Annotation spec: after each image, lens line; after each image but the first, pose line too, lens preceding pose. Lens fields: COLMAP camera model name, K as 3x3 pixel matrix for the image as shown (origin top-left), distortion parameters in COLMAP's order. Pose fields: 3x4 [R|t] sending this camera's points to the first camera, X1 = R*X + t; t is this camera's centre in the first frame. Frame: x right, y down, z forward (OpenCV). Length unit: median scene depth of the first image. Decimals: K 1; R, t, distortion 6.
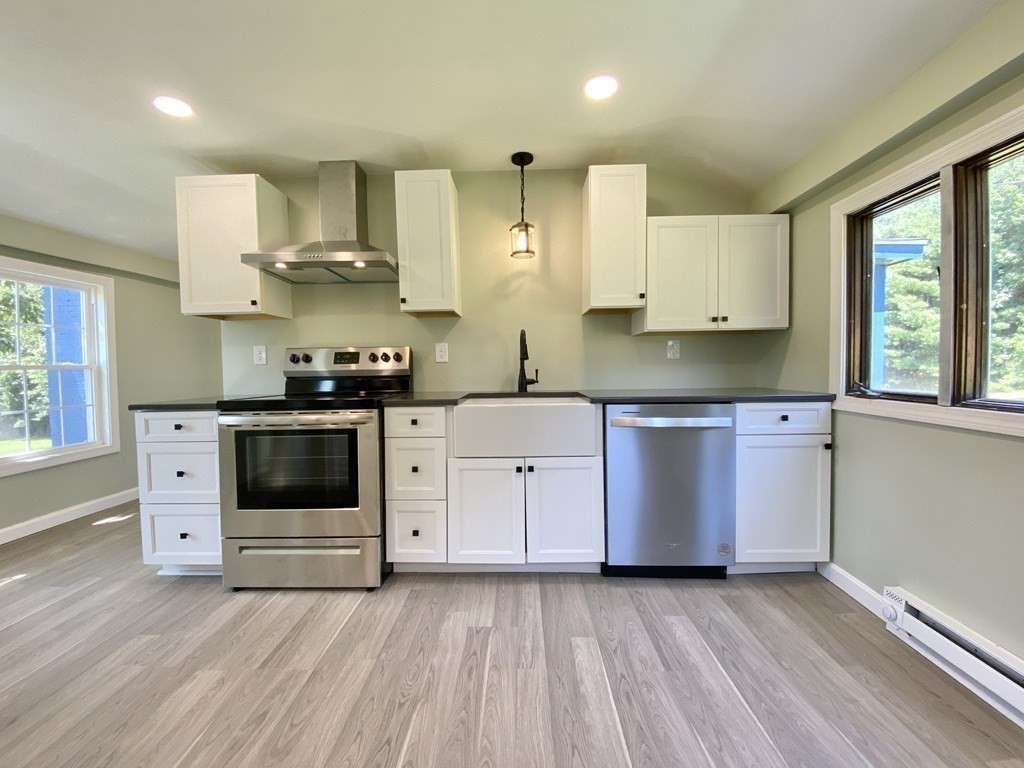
lens RADIAL K [[412.9, 0, 512.0], [0, 412.9, 384.0], [0, 0, 1]] dist [0.001362, -0.010444]
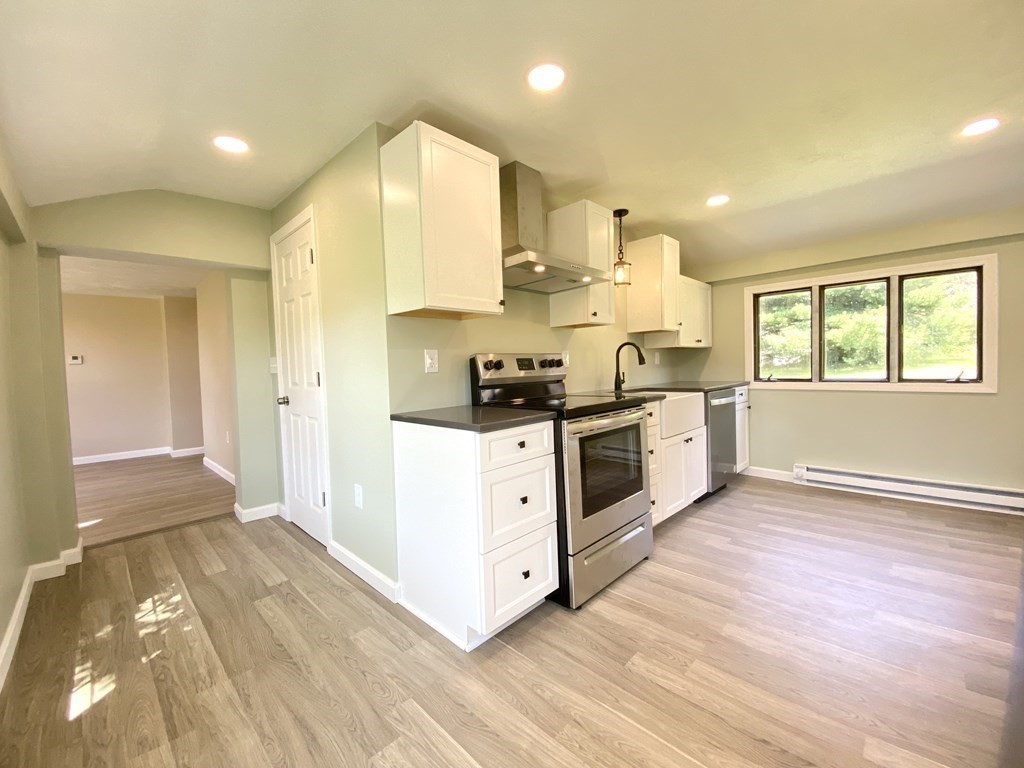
lens RADIAL K [[413.7, 0, 512.0], [0, 413.7, 384.0], [0, 0, 1]] dist [-0.011645, -0.000240]
pose [[0.691113, -0.035340, 0.721882, -1.473338], [0.051027, 0.998697, 0.000040, -0.021335], [-0.720943, 0.036808, 0.692016, 0.444466]]
